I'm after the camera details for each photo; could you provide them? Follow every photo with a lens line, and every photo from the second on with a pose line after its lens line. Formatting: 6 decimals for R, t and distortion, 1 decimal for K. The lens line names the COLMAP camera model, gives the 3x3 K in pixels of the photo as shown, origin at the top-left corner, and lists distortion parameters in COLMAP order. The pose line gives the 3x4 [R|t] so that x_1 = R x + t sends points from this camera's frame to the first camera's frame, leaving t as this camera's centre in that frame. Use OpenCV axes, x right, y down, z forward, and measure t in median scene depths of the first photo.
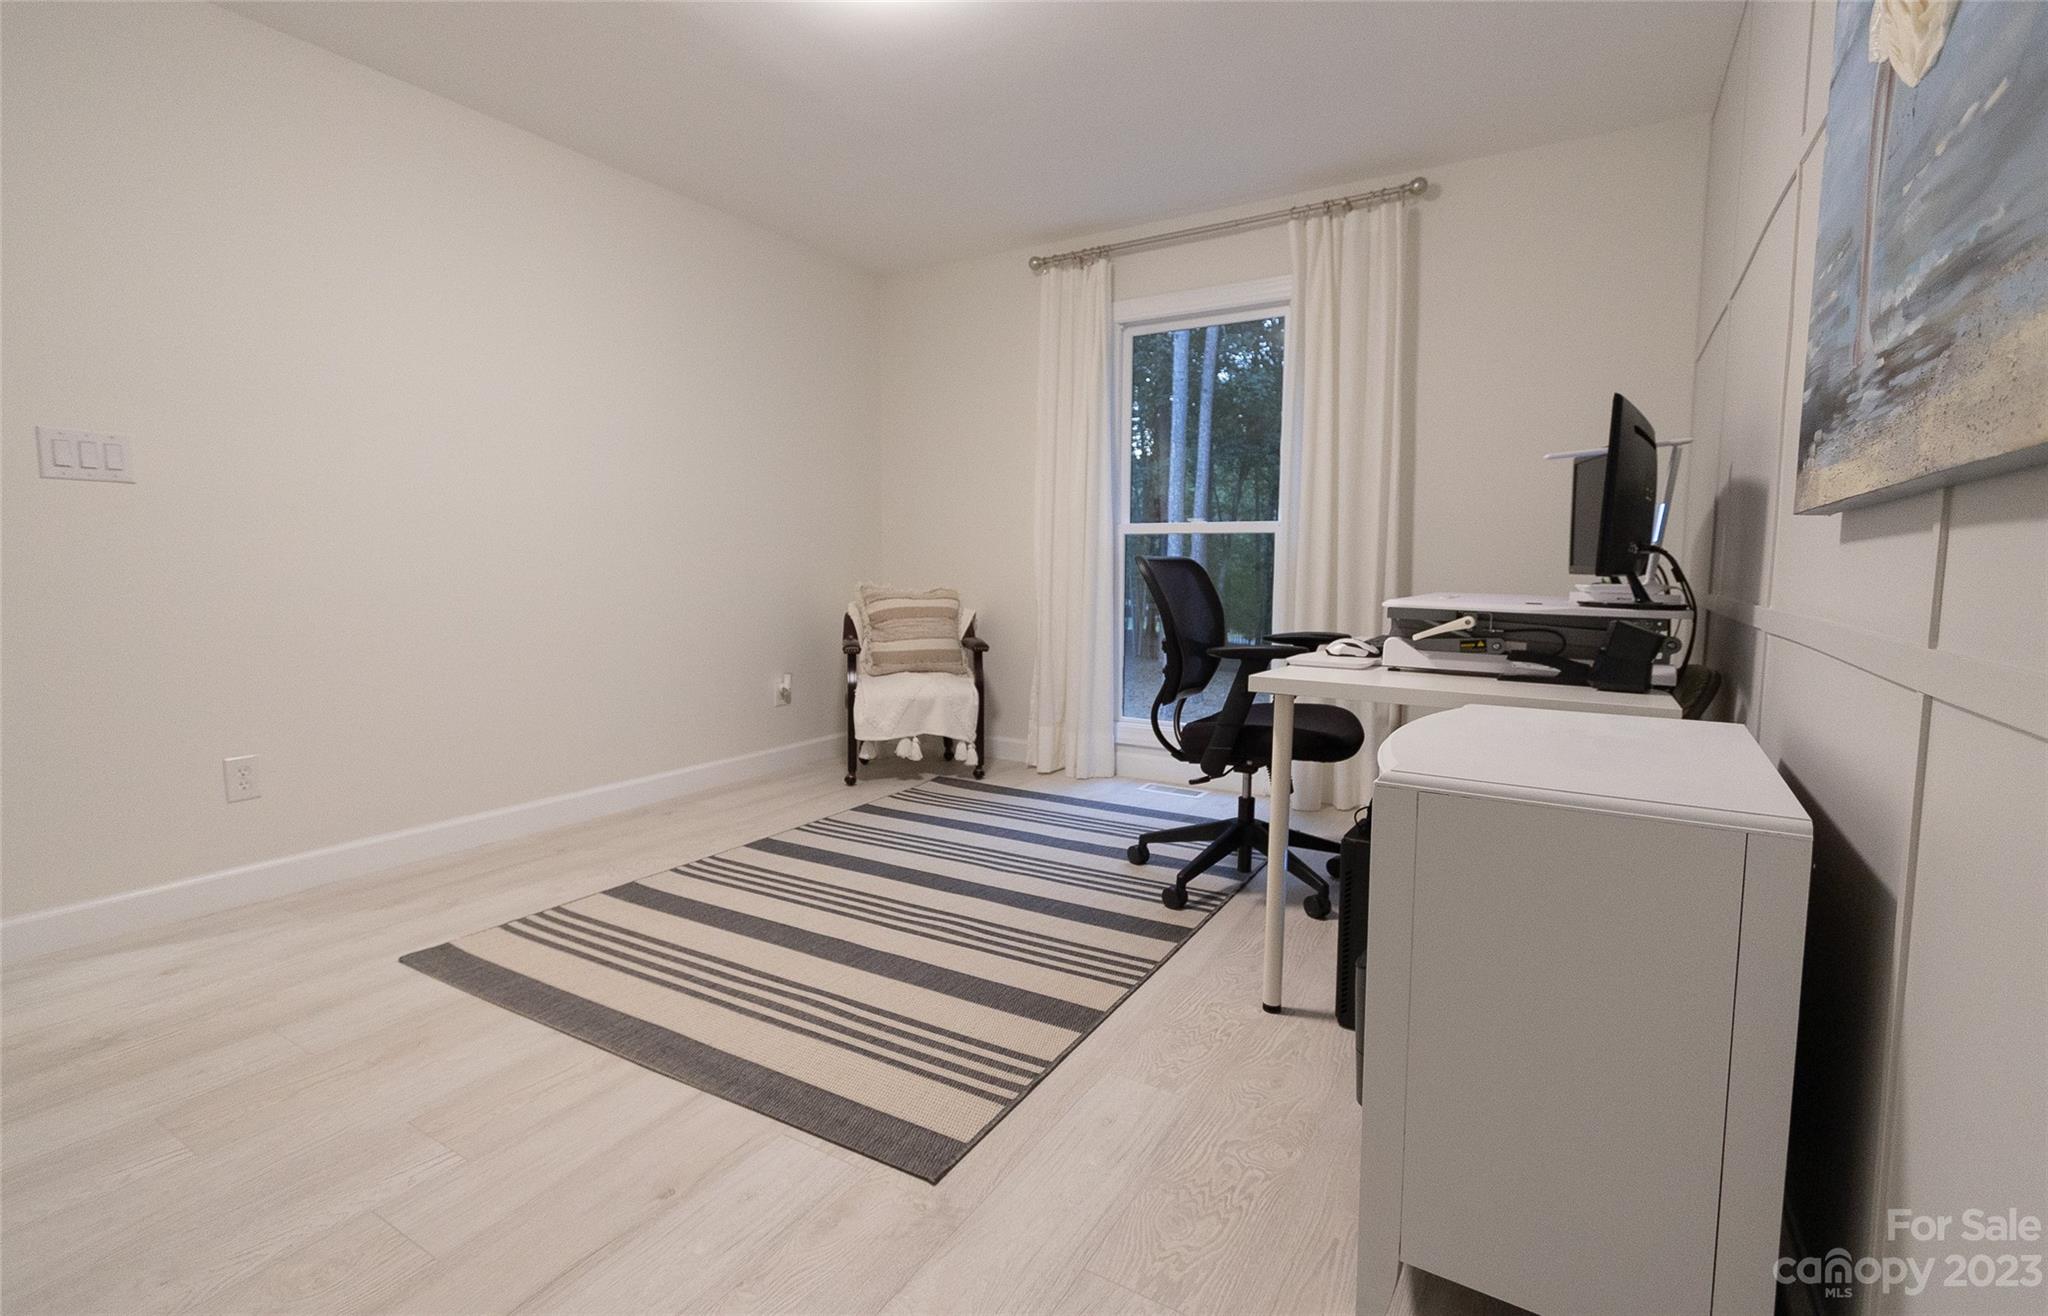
lens RADIAL K [[951.0, 0, 1032.8], [0, 951.0, 648.9], [0, 0, 1]] dist [0.003676, 0.000147]
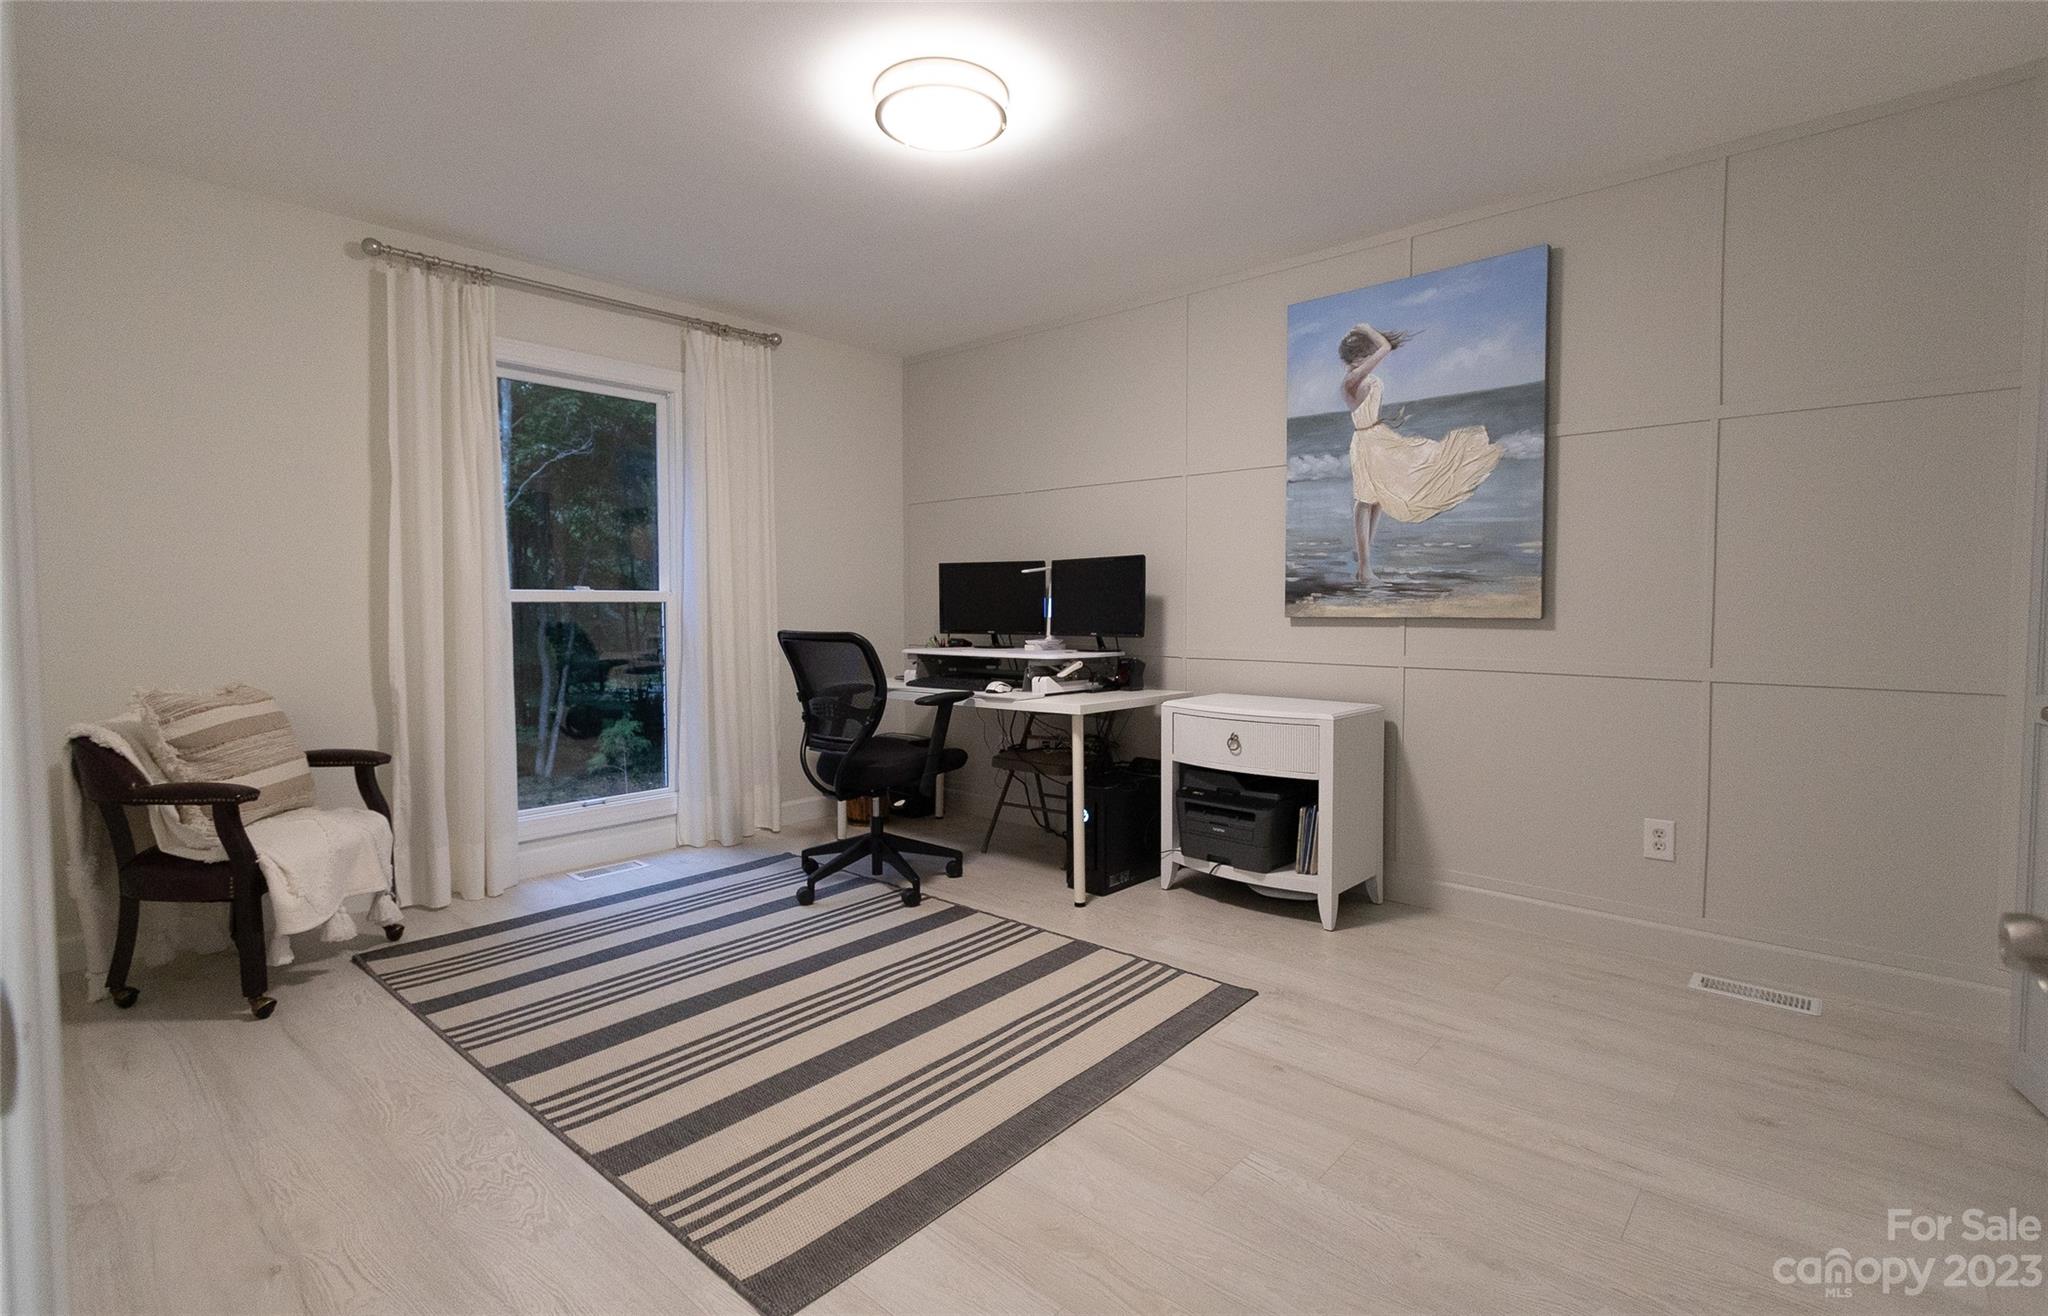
lens RADIAL K [[951.0, 0, 1034.4], [0, 951.0, 647.5], [0, 0, 1]] dist [0.003676, 0.000147]
pose [[0.157812, -0.054151, 0.985983, -1.038314], [0.088583, 0.995246, 0.040481, -0.108109], [-0.983488, 0.080953, 0.161858, 0.584362]]
